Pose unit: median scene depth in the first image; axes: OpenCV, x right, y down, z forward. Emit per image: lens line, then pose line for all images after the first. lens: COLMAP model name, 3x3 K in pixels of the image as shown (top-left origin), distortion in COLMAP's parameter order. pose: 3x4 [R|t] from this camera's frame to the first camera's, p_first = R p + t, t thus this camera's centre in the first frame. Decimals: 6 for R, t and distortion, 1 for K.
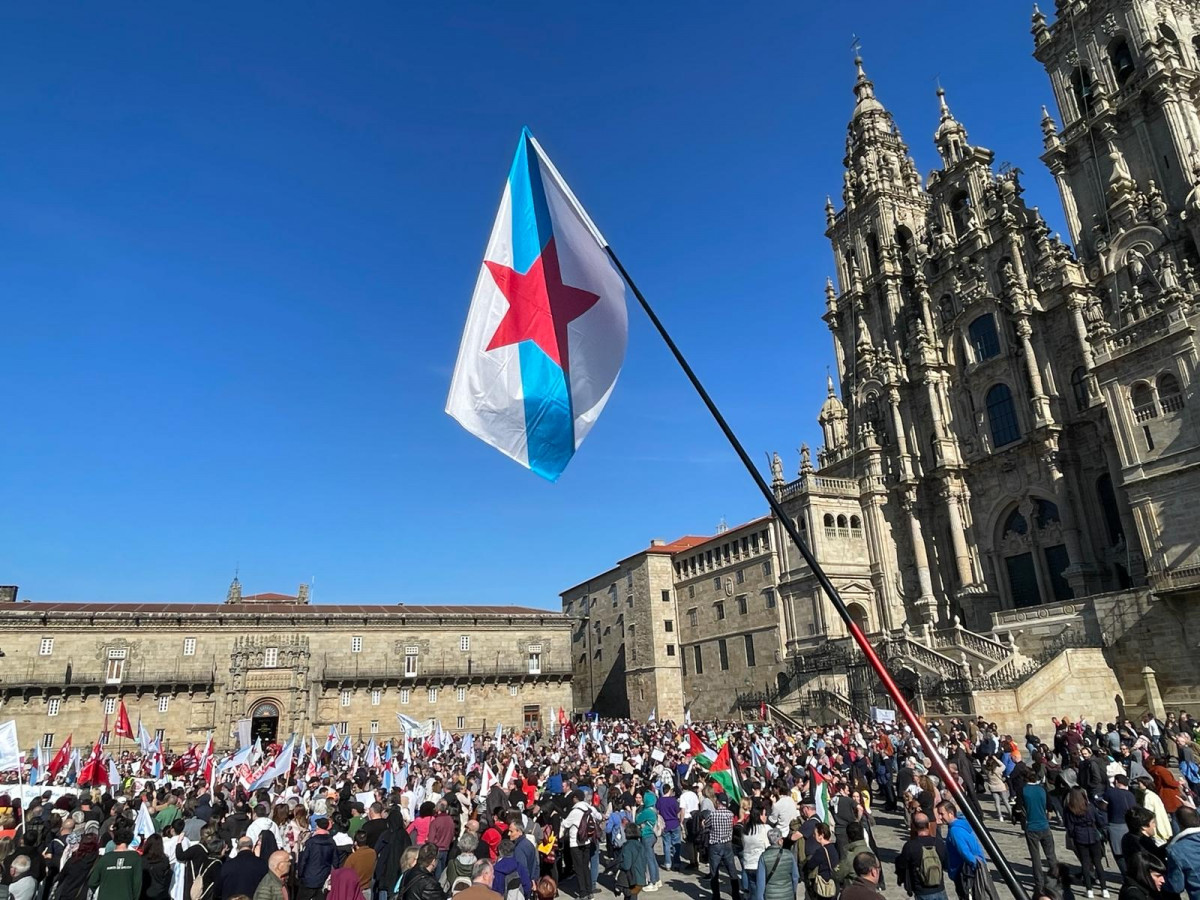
lens RADIAL K [[823.2, 0, 600.0], [0, 823.2, 450.0], [0, 0, 1]] dist [0.025765, -0.045693]
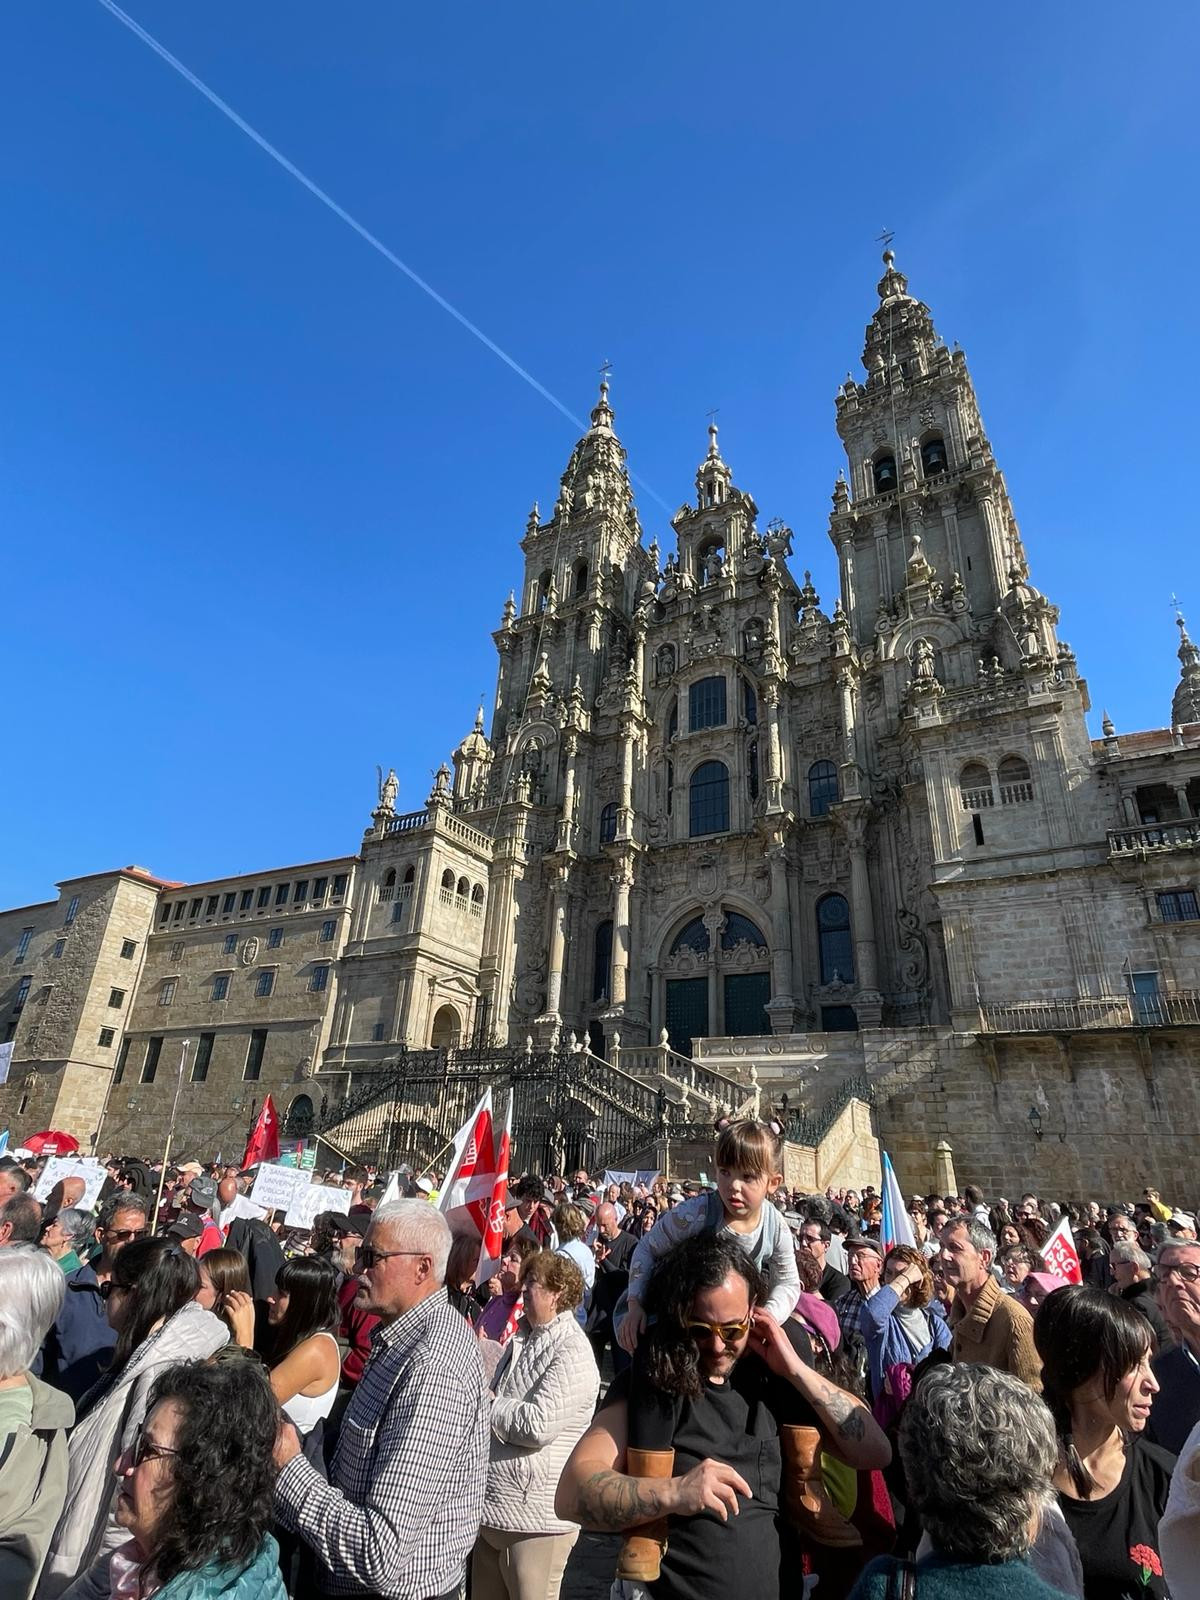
lens RADIAL K [[869.3, 0, 600.0], [0, 869.3, 800.0], [0, 0, 1]] dist [0.003394, -0.000311]
pose [[0.796360, 0.325726, 0.509621, -0.009678], [-0.267532, 0.945389, -0.186189, 0.121628], [-0.542437, 0.011934, 0.840012, 0.323560]]
